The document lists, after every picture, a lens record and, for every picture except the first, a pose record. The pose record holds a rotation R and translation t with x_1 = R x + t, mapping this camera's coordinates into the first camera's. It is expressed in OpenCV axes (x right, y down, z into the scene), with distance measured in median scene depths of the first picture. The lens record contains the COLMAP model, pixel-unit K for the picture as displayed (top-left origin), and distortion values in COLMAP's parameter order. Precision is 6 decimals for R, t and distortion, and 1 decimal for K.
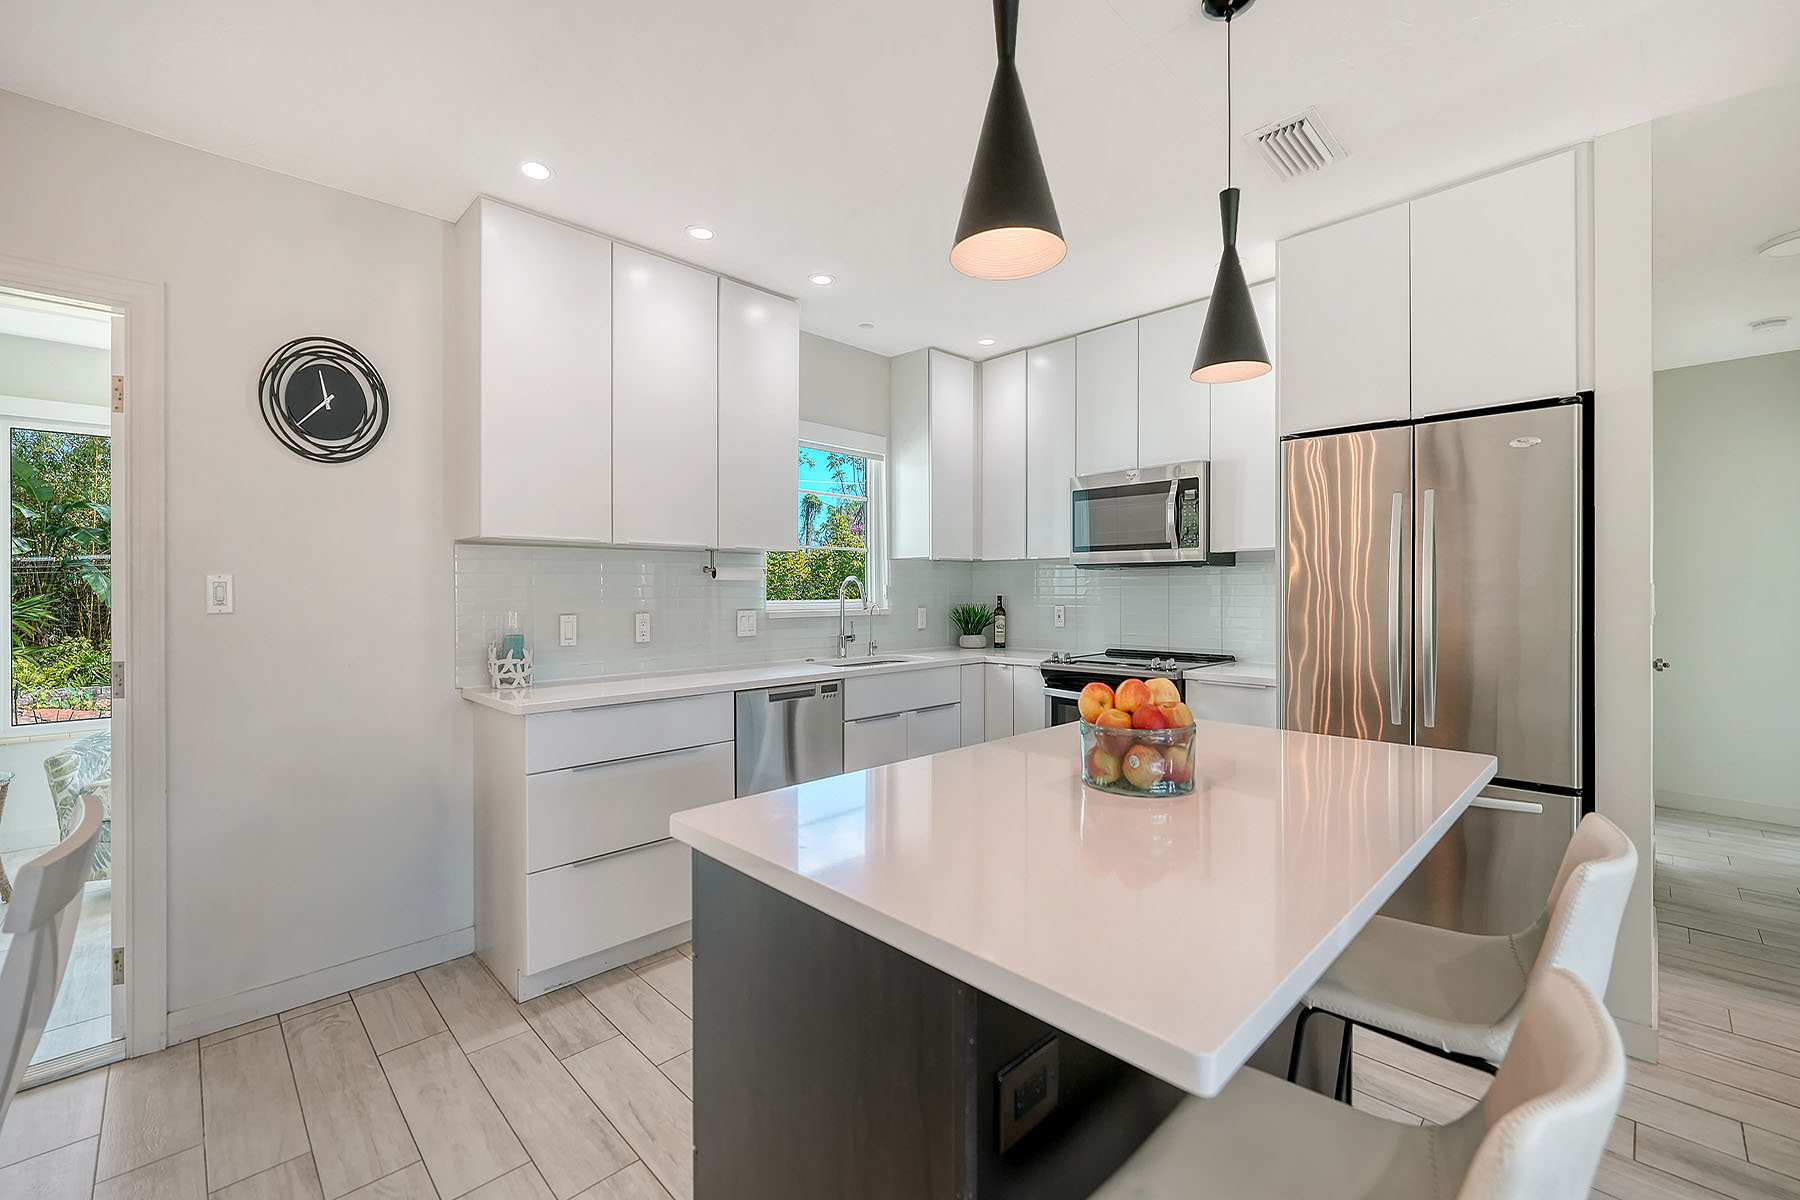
lens RADIAL K [[746.2, 0, 881.3], [0, 746.2, 597.2], [0, 0, 1]] dist [-0.007577, 0.000303]
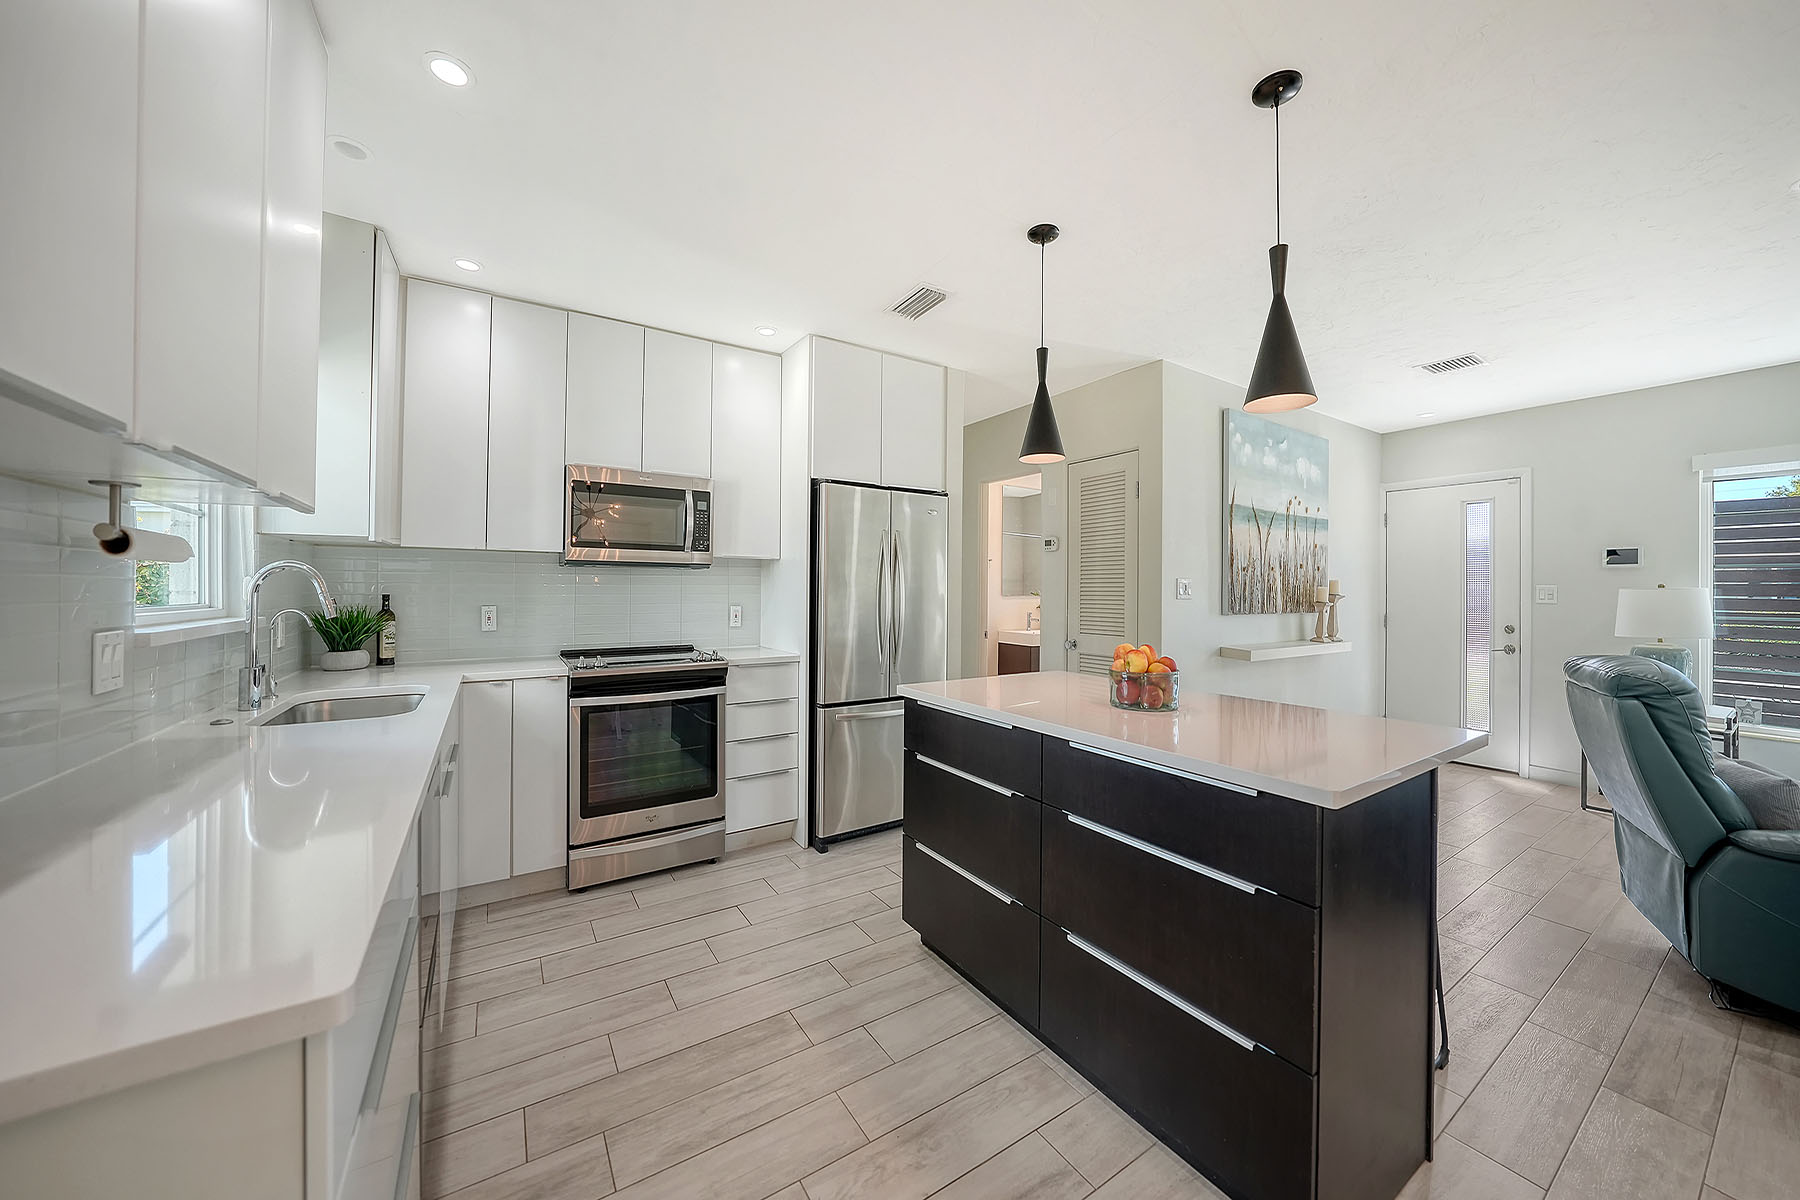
lens RADIAL K [[630.2, 0, 896.2], [0, 630.2, 583.6], [0, 0, 1]] dist [-0.003428, -0.000171]
pose [[0.188585, 0.010204, 0.982004, -0.478262], [0.000090, 0.999946, -0.010408, -0.007913], [-0.982057, 0.002051, 0.188574, 0.522657]]
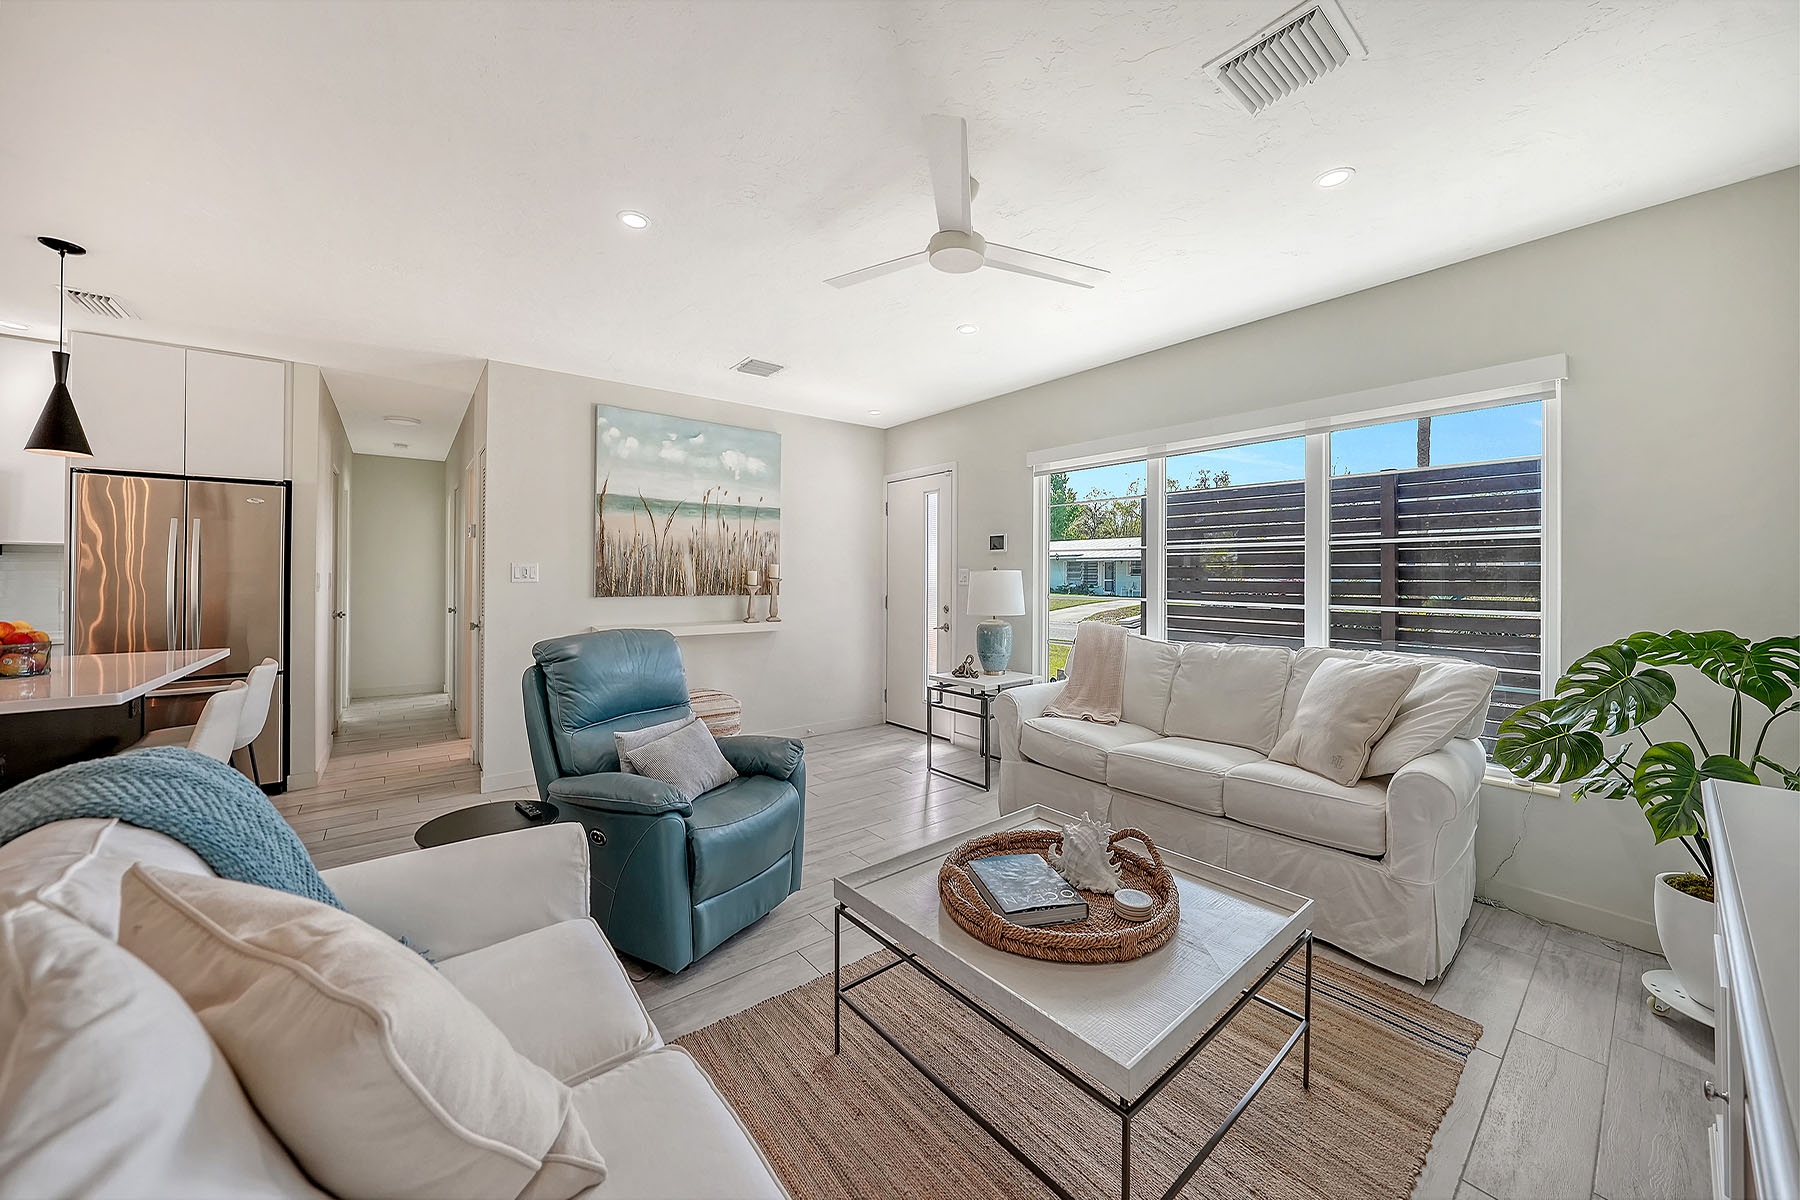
lens RADIAL K [[630.2, 0, 889.6], [0, 630.2, 574.4], [0, 0, 1]] dist [-0.003428, -0.000171]
pose [[0.110934, 0.010152, 0.993776, -0.397202], [0.008200, 0.999904, -0.011130, 0.011516], [-0.993794, 0.009384, 0.110840, -0.567760]]
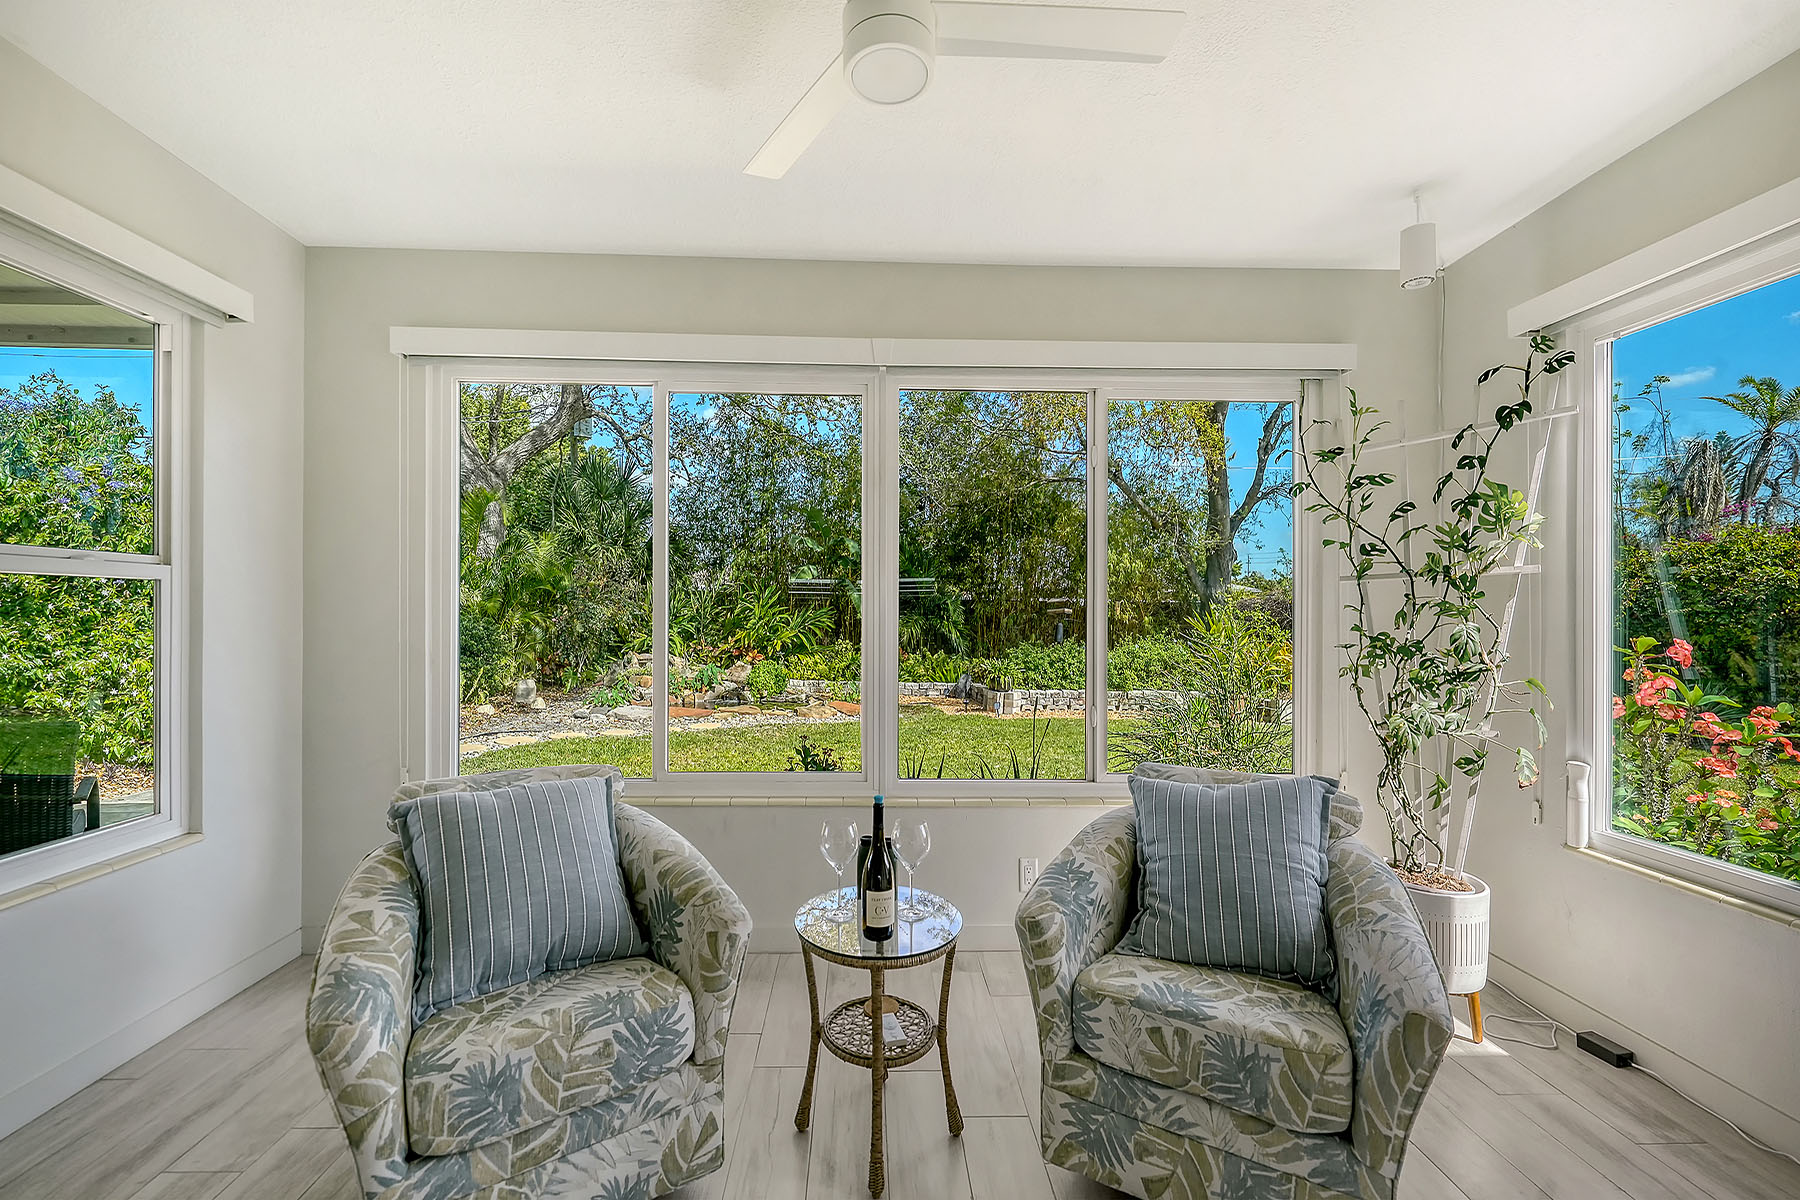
lens RADIAL K [[699.7, 0, 885.8], [0, 699.7, 609.9], [0, 0, 1]] dist [0.005861, -0.000775]
pose [[0.742186, 0.014222, -0.670043, -0.823078], [-0.017537, 0.999845, 0.001798, -0.001612], [0.669965, 0.010416, 0.742320, 0.527916]]
